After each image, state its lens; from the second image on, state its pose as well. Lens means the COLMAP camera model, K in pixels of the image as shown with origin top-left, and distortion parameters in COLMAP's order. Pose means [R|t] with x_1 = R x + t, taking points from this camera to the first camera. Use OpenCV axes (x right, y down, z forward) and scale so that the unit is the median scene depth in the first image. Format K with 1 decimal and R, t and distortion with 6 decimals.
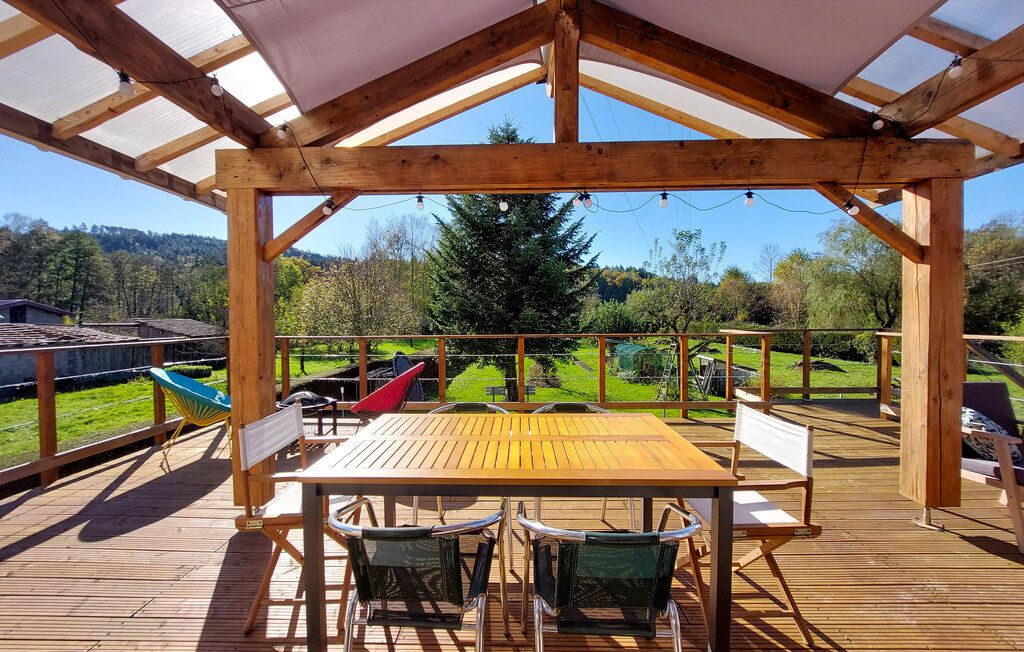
lens RADIAL K [[405.3, 0, 512.0], [0, 405.3, 326.0], [0, 0, 1]] dist [-0.008922, -0.000075]
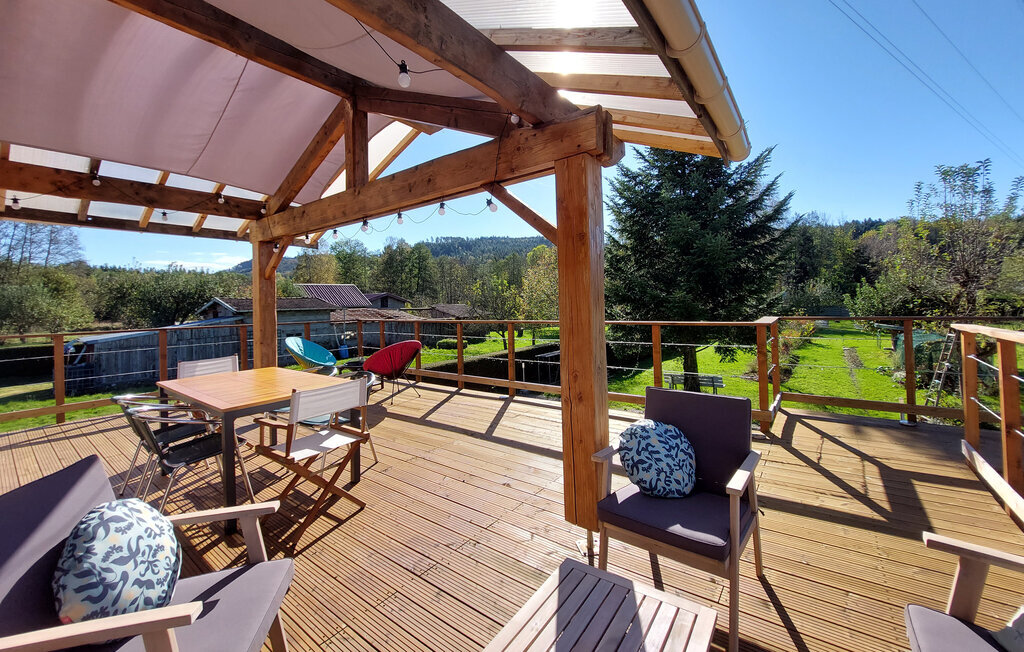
lens RADIAL K [[409.2, 0, 510.5], [0, 409.2, 291.8], [0, 0, 1]] dist [-0.008196, -0.000011]
pose [[0.806058, -0.028316, -0.591159, 0.221601], [0.005183, 0.999154, -0.040792, -0.003668], [0.591814, 0.029816, 0.805523, 0.025984]]
